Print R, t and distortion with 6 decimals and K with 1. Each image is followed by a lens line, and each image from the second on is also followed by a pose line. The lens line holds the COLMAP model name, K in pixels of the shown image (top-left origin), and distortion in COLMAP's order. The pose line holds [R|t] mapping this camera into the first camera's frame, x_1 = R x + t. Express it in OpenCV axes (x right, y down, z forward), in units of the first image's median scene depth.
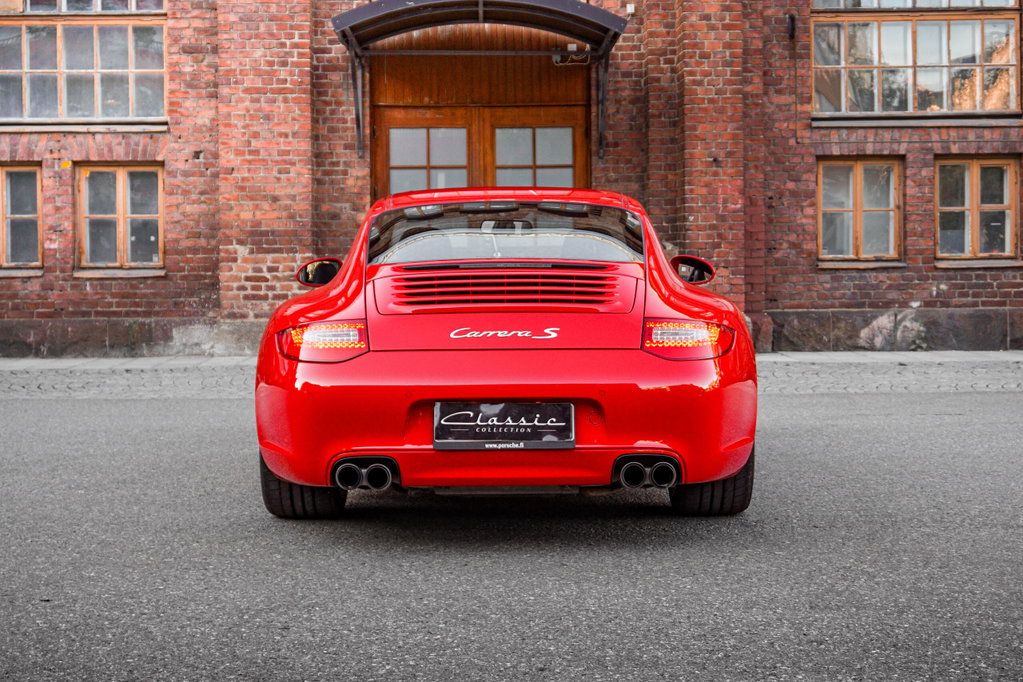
lens RADIAL K [[1328.1, 0, 527.5], [0, 1328.1, 318.0], [0, 0, 1]] dist [-0.004590, 0.000151]
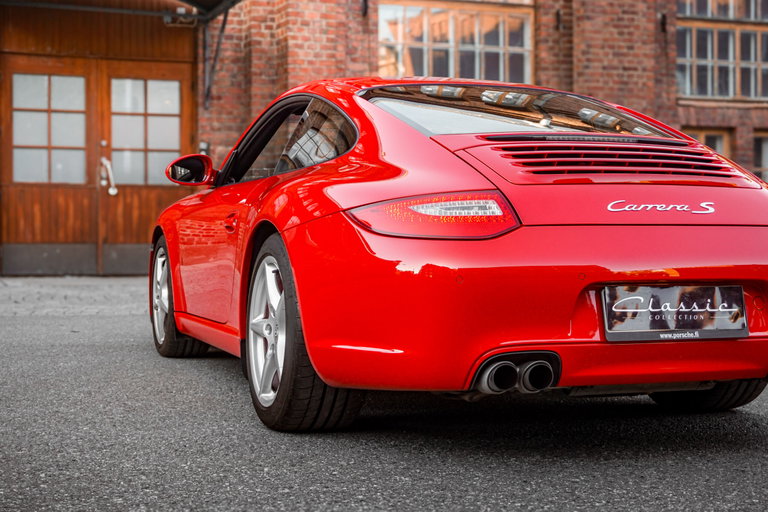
lens RADIAL K [[1060.8, 0, 319.8], [0, 1060.8, 257.2], [0, 0, 1]] dist [-0.011570, -0.004078]
pose [[0.960199, 0.005671, 0.279259, -0.106206], [-0.004063, 0.999972, -0.006337, 0.012414], [-0.279287, 0.004950, 0.960195, 0.099240]]
